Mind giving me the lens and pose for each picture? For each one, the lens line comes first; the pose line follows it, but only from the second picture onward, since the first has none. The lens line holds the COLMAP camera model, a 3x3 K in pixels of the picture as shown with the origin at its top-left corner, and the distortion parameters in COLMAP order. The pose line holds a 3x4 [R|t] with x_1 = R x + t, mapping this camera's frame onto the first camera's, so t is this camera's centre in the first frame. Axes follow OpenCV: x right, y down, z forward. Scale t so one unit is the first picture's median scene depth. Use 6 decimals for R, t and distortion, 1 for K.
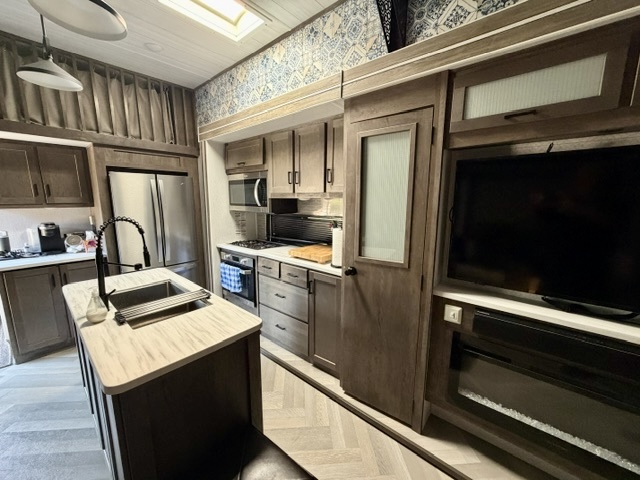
lens RADIAL K [[256.2, 0, 320.3], [0, 256.2, 241.9], [0, 0, 1]] dist [0.000701, -0.001025]
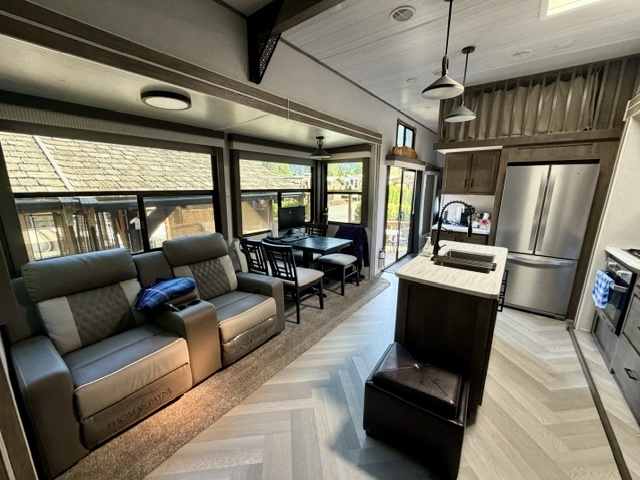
lens RADIAL K [[256.2, 0, 322.3], [0, 256.2, 241.0], [0, 0, 1]] dist [0.000701, -0.001025]
pose [[0.077267, 0.208390, -0.974989, 0.405083], [-0.168037, 0.966645, 0.193289, -0.018327], [0.982748, 0.148899, 0.109707, 0.033981]]
